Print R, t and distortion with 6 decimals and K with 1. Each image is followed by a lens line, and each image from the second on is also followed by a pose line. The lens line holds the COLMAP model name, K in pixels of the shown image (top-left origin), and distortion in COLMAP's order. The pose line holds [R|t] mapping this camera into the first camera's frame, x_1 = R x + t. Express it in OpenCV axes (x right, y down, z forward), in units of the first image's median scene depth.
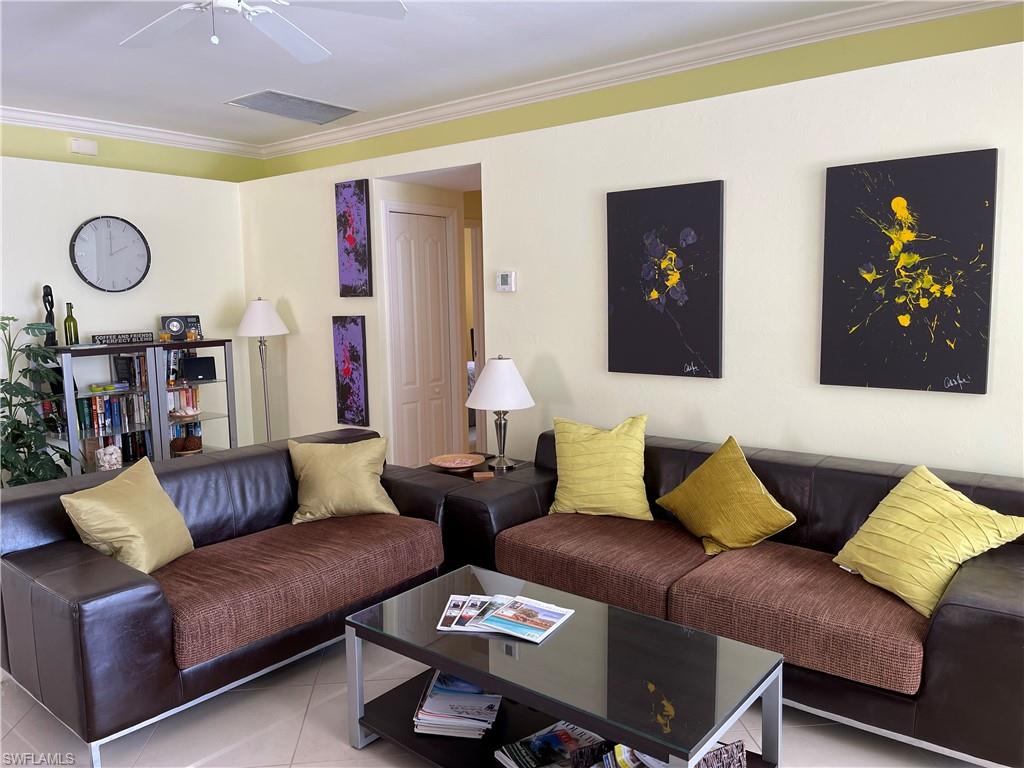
lens RADIAL K [[767.4, 0, 512.0], [0, 767.4, 380.4], [0, 0, 1]] dist [0.031461, -0.003606]
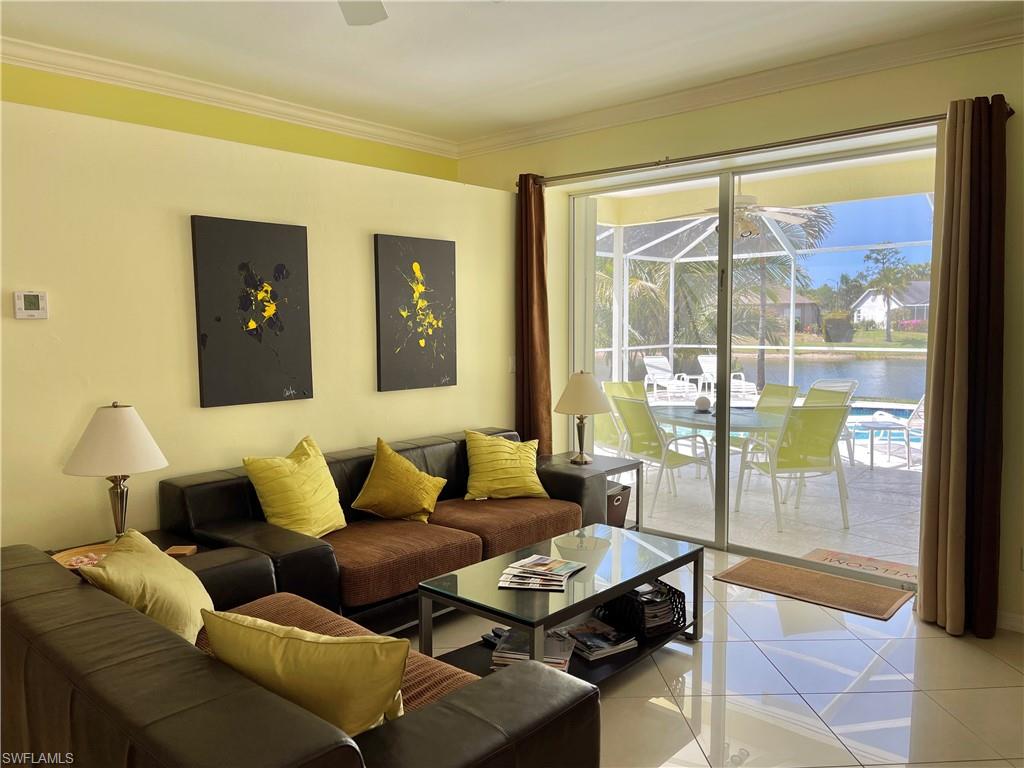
lens RADIAL K [[767.4, 0, 511.9], [0, 767.4, 388.3], [0, 0, 1]] dist [0.031461, -0.003606]
pose [[0.043054, -0.071561, 0.996507, -0.900205], [0.116225, 0.991018, 0.066145, -0.061350], [-0.992289, 0.112972, 0.050984, 0.676886]]
